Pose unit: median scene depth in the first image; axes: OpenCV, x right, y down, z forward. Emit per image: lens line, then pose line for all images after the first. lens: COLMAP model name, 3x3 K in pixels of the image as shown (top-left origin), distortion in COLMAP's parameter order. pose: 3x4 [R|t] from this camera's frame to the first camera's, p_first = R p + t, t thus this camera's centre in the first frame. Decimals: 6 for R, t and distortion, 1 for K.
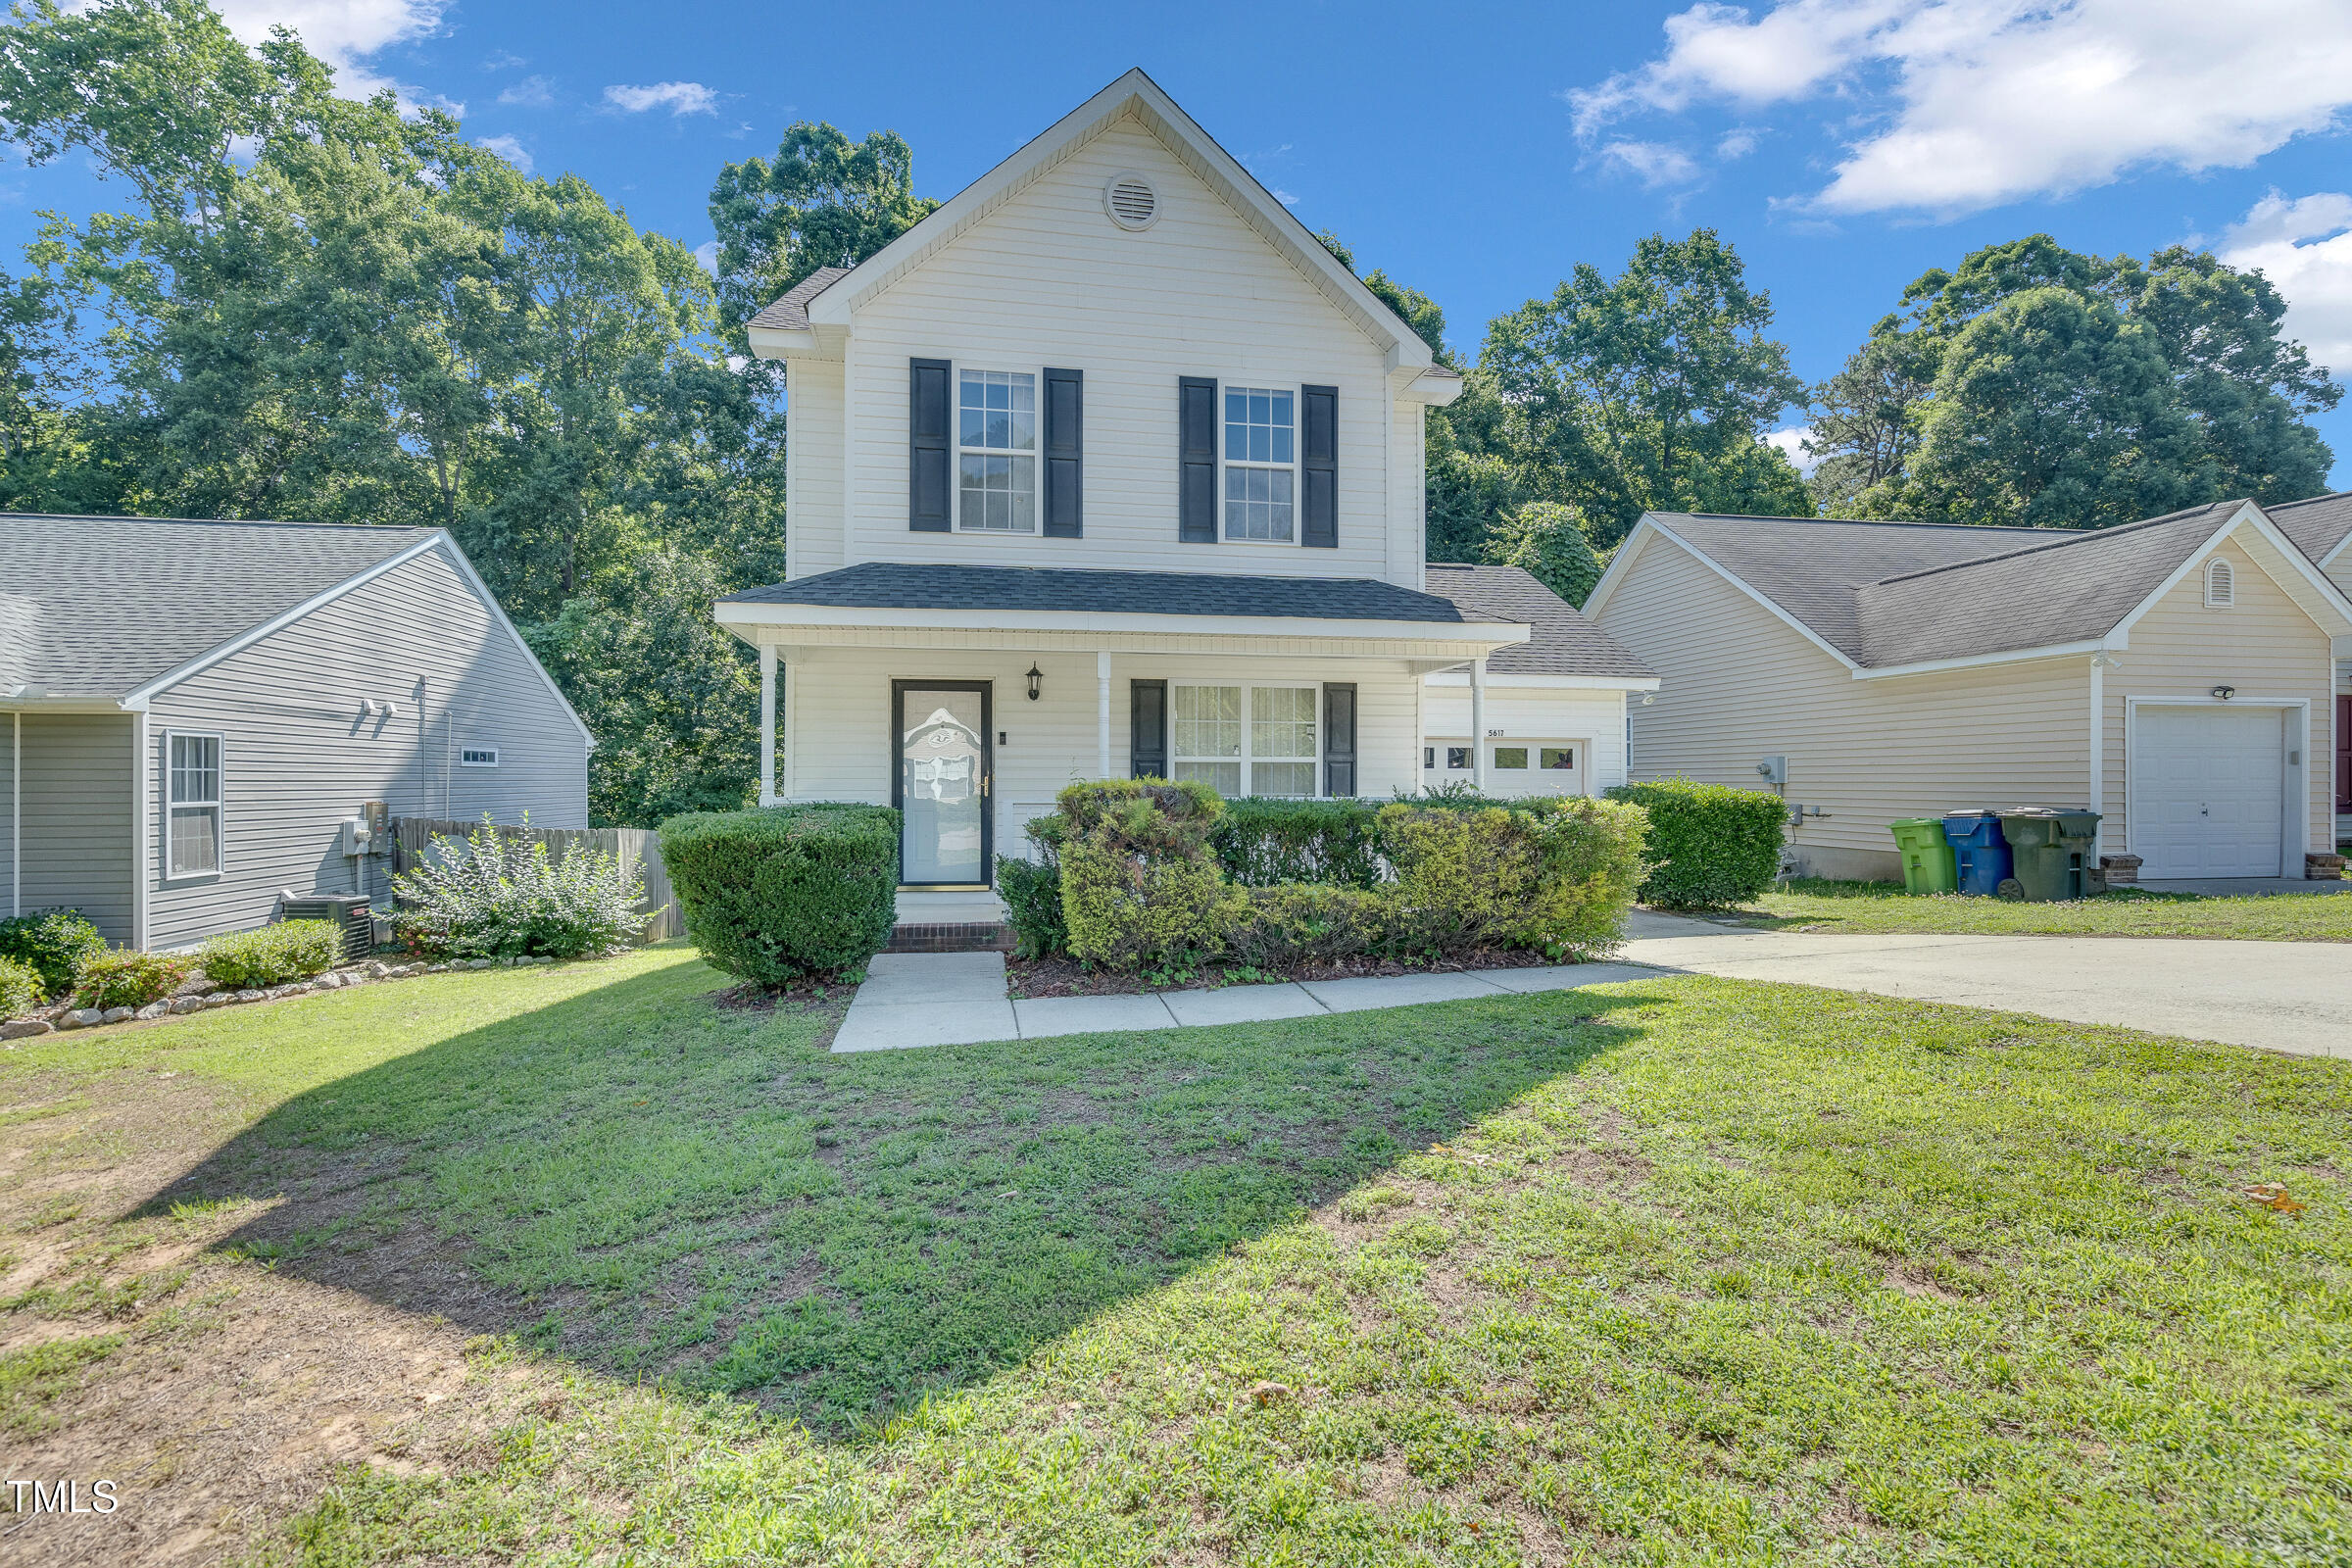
lens RADIAL K [[1050.1, 0, 1176.0], [0, 1050.1, 784.0], [0, 0, 1]] dist [-0.002119, 0.000533]
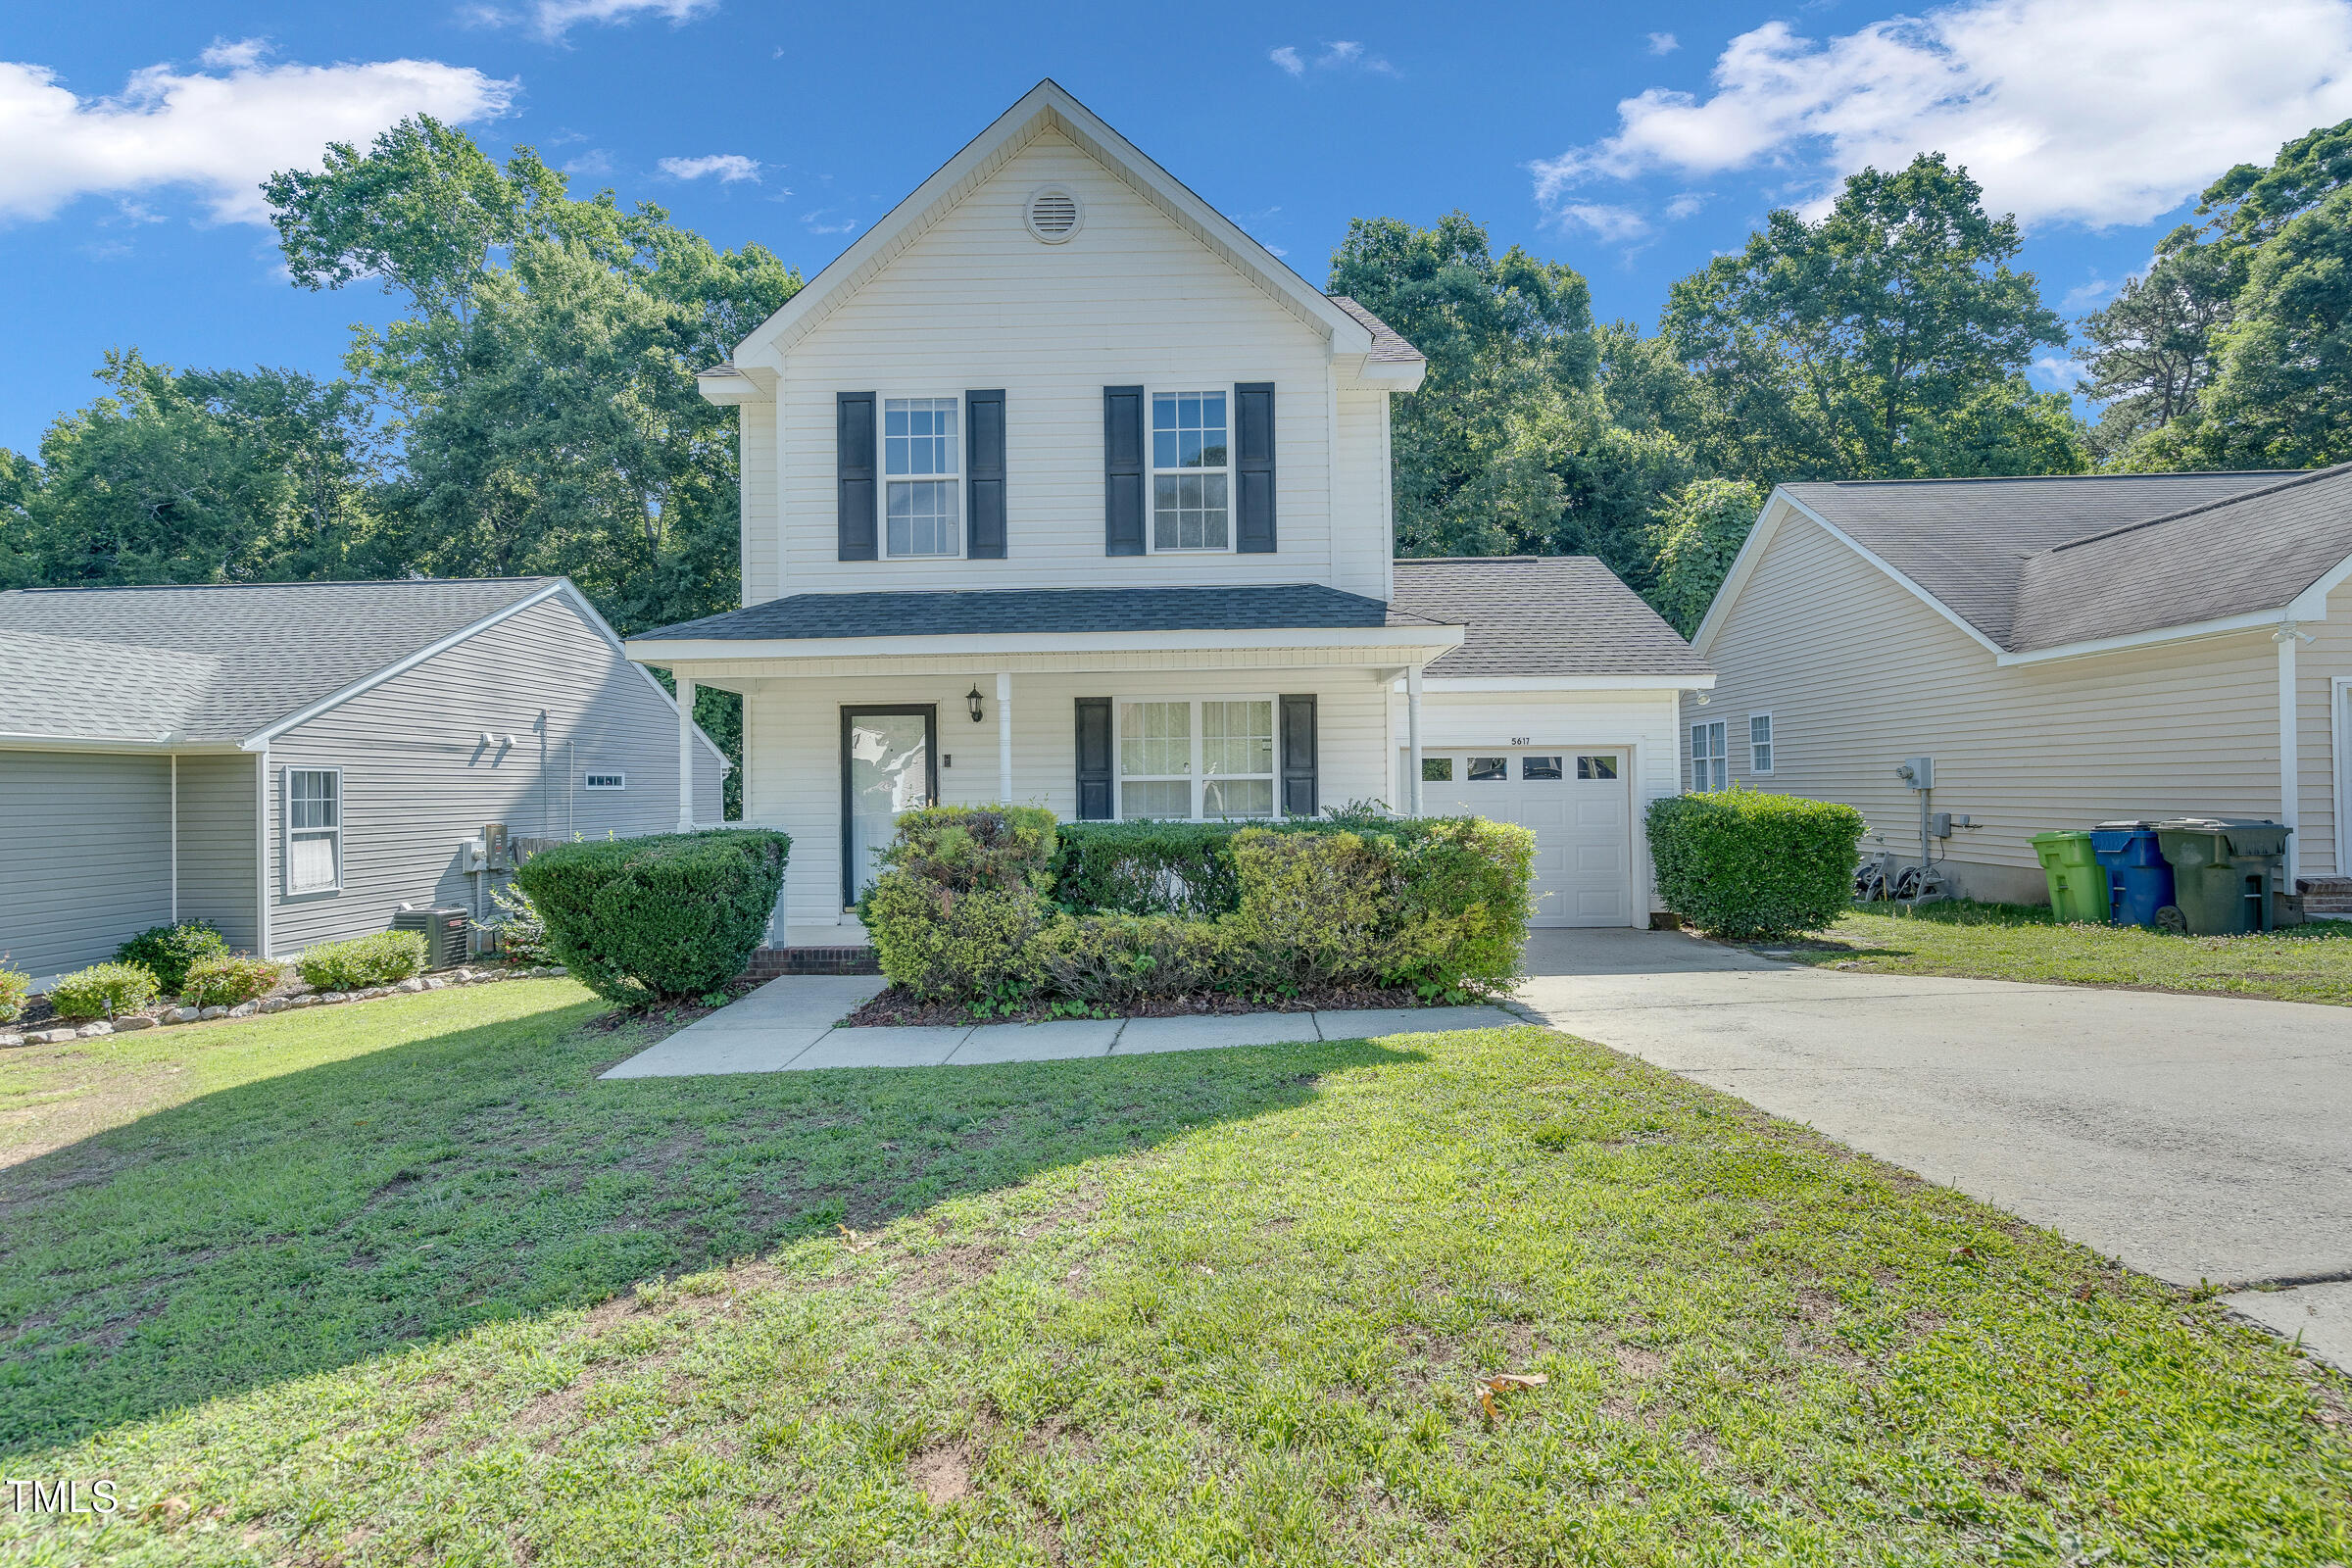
lens RADIAL K [[1052.9, 0, 1176.0], [0, 1052.9, 784.0], [0, 0, 1]] dist [0.000048, -0.000441]
pose [[0.979920, -0.014544, -0.198861, 0.227338], [0.013244, 0.999881, -0.007866, -0.009394], [0.198952, 0.005074, 0.979996, 0.049755]]
